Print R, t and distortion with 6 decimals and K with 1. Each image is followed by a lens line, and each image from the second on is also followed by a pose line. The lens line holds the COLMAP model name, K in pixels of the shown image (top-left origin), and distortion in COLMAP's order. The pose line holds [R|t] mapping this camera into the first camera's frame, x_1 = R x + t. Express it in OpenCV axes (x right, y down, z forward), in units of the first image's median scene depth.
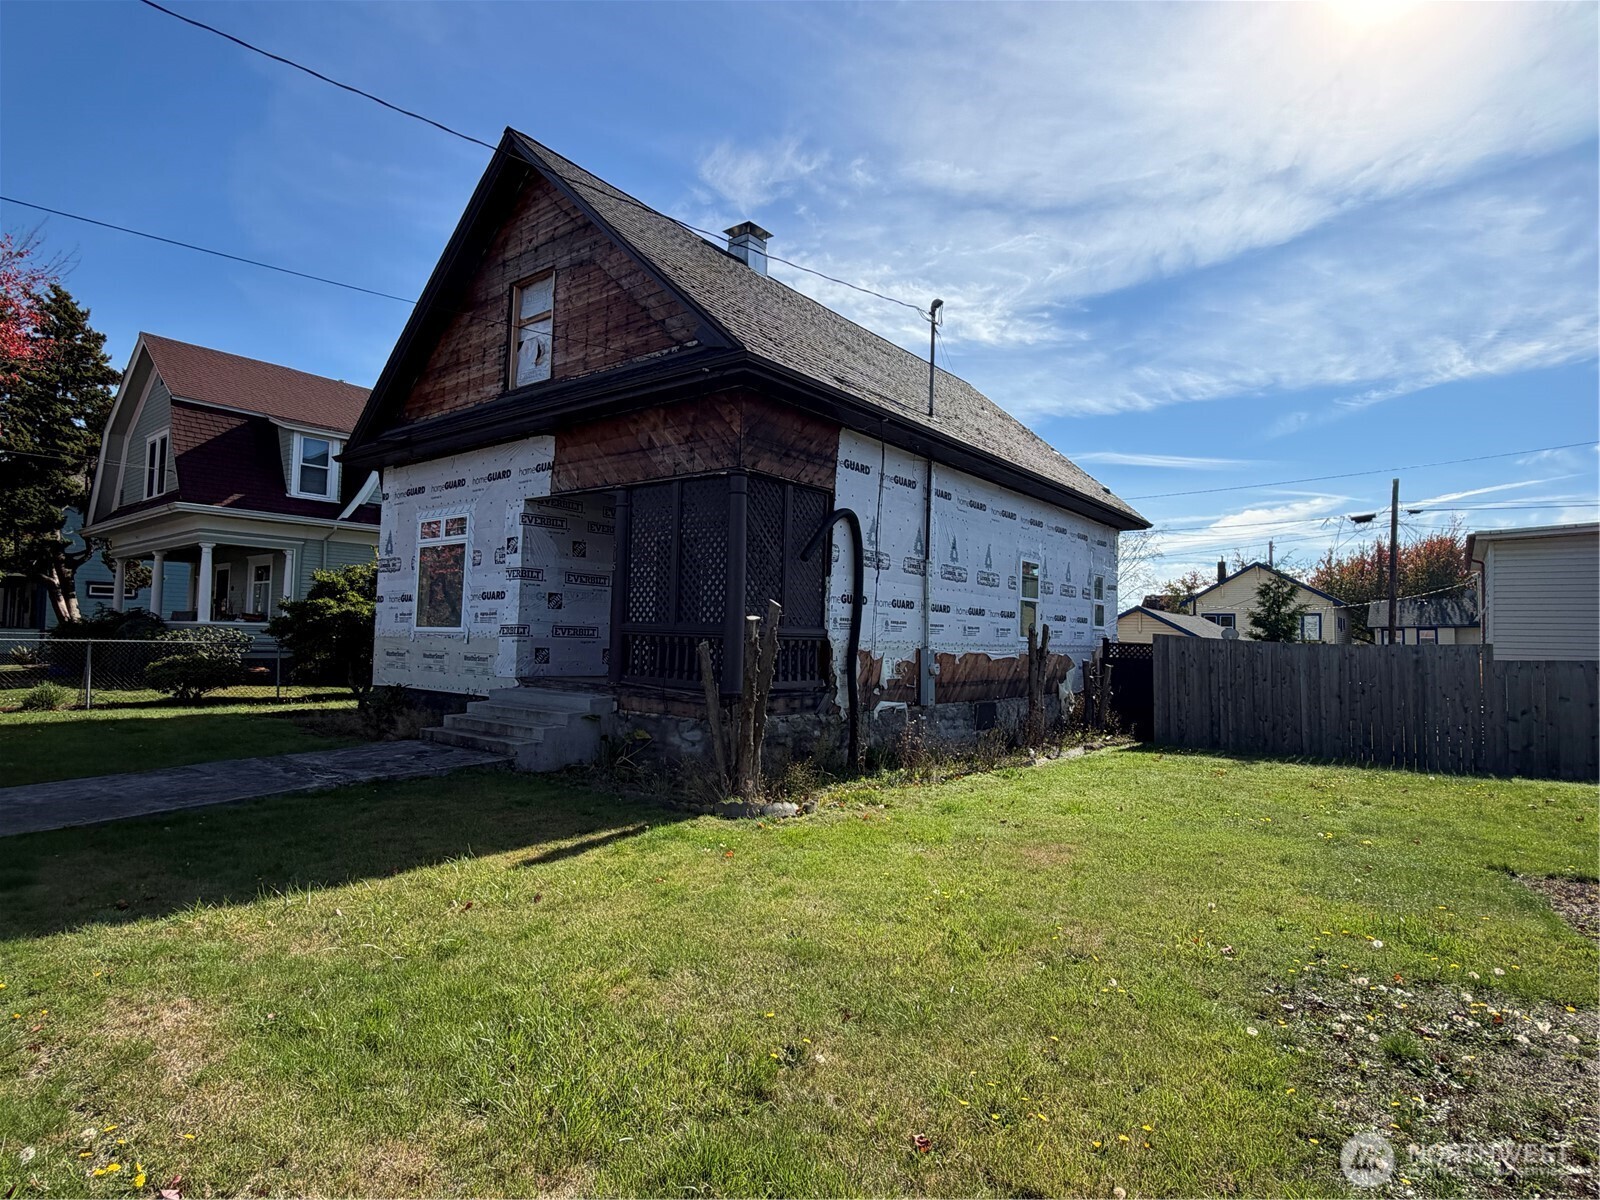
lens RADIAL K [[840.1, 0, 793.4], [0, 840.1, 595.8], [0, 0, 1]] dist [0.007729, -0.001403]
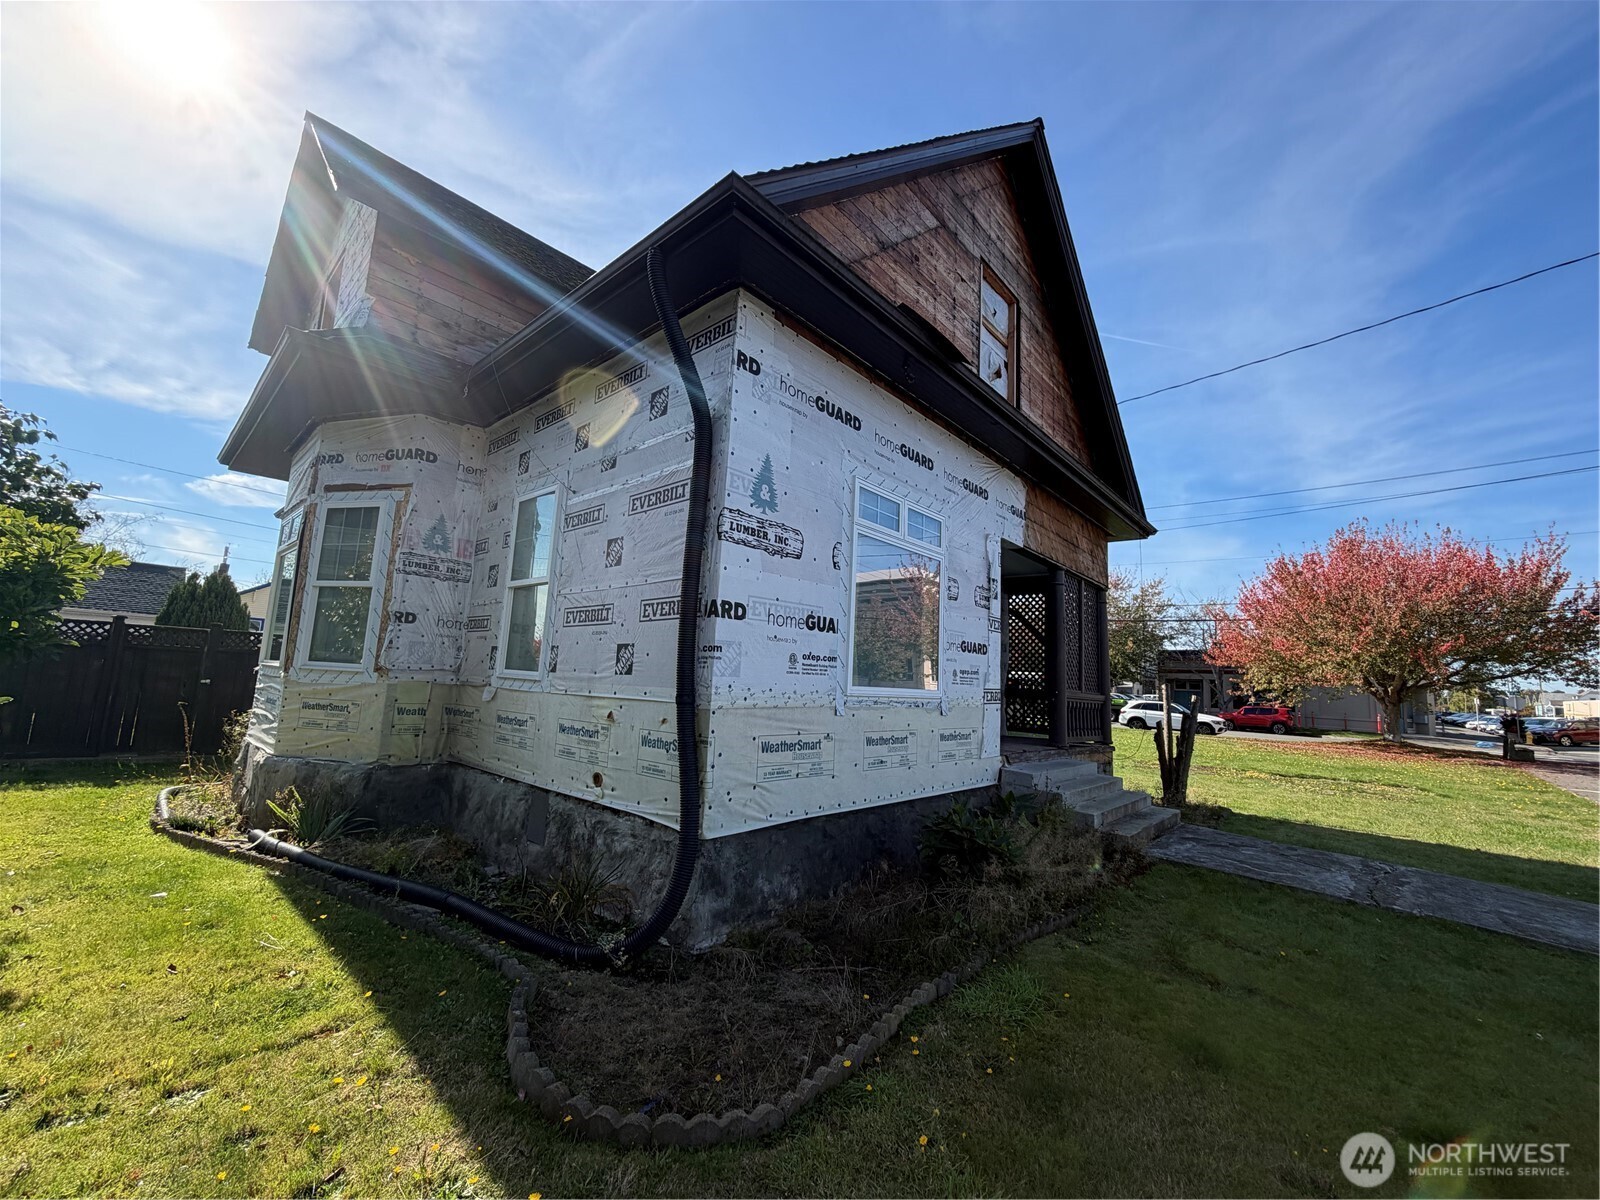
lens RADIAL K [[637.3, 0, 806.8], [0, 637.3, 598.9], [0, 0, 1]] dist [0.004567, -0.000121]
pose [[0.051150, 0.110393, 0.992571, -0.894102], [-0.104603, 0.988997, -0.104605, 0.029801], [-0.993198, -0.098475, 0.062135, 1.077552]]
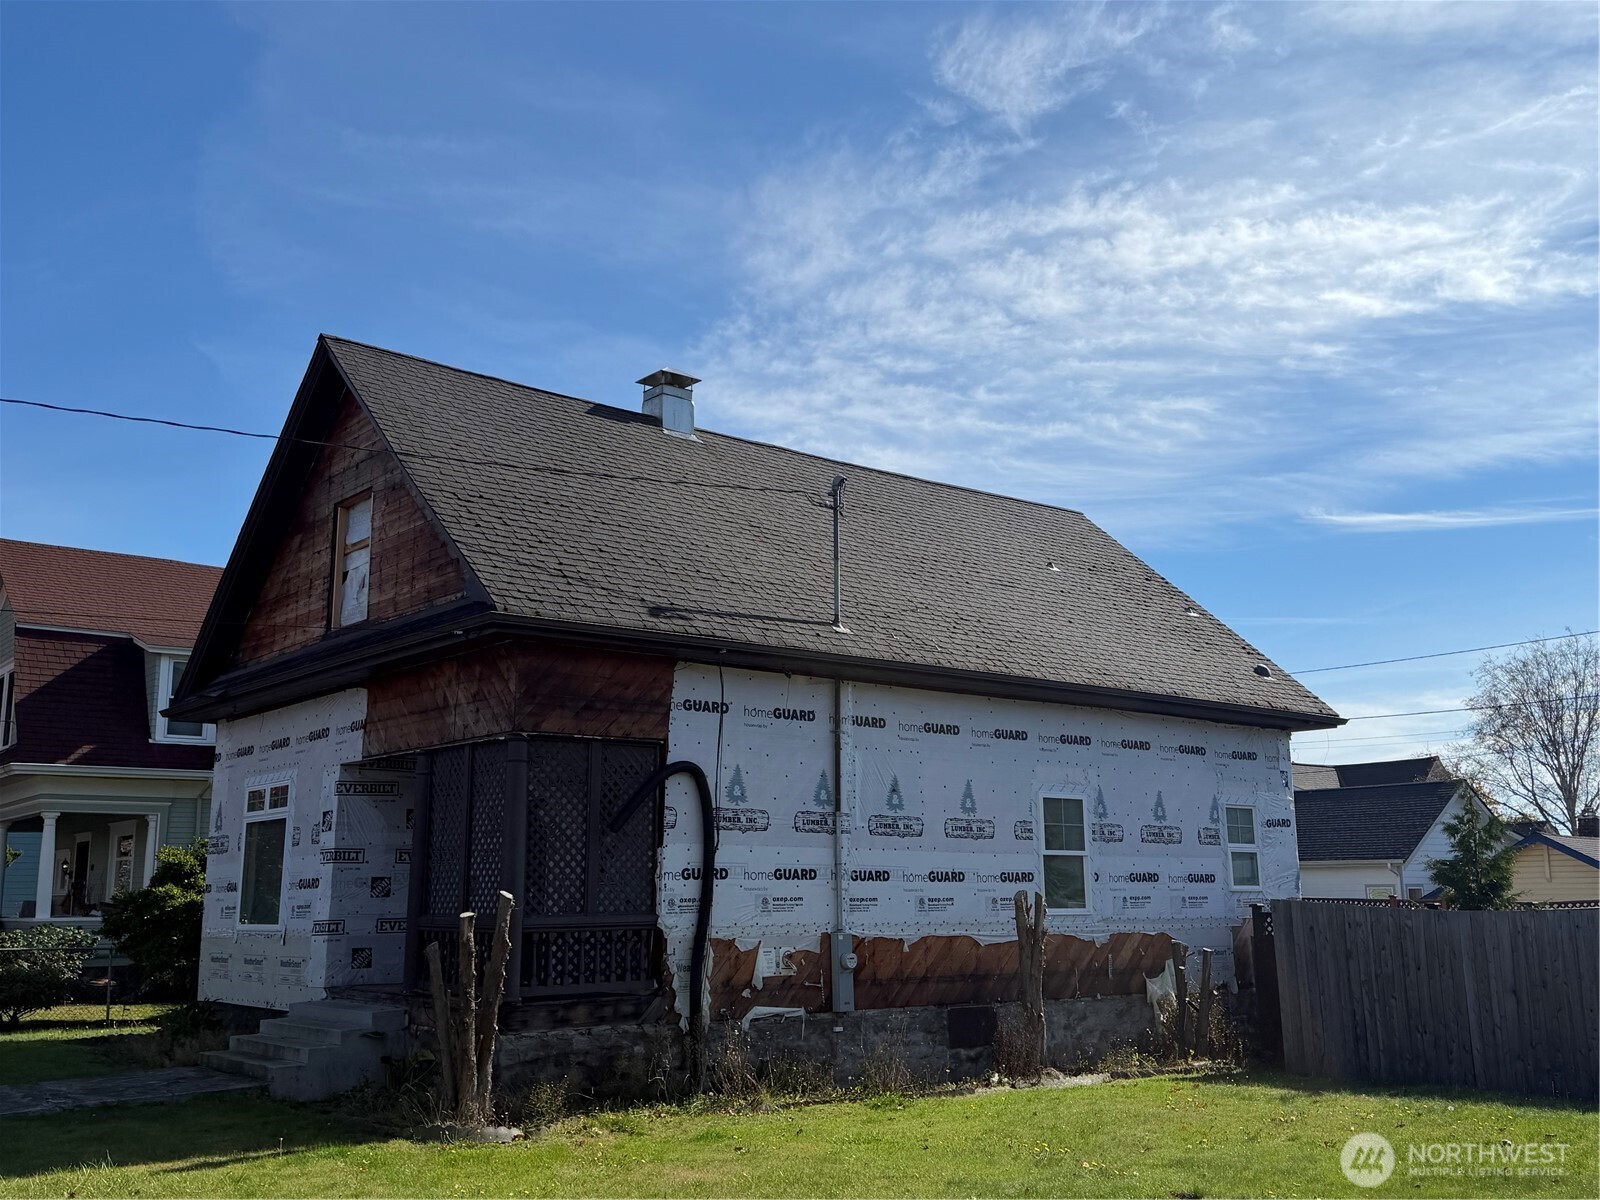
lens RADIAL K [[1519.7, 0, 794.6], [0, 1519.7, 603.9], [0, 0, 1]] dist [0.097070, 0.000000]
pose [[0.975598, -0.071901, -0.207457, 0.415373], [0.042446, 0.988799, -0.143090, -0.033728], [0.215422, 0.130793, 0.967722, -0.363323]]
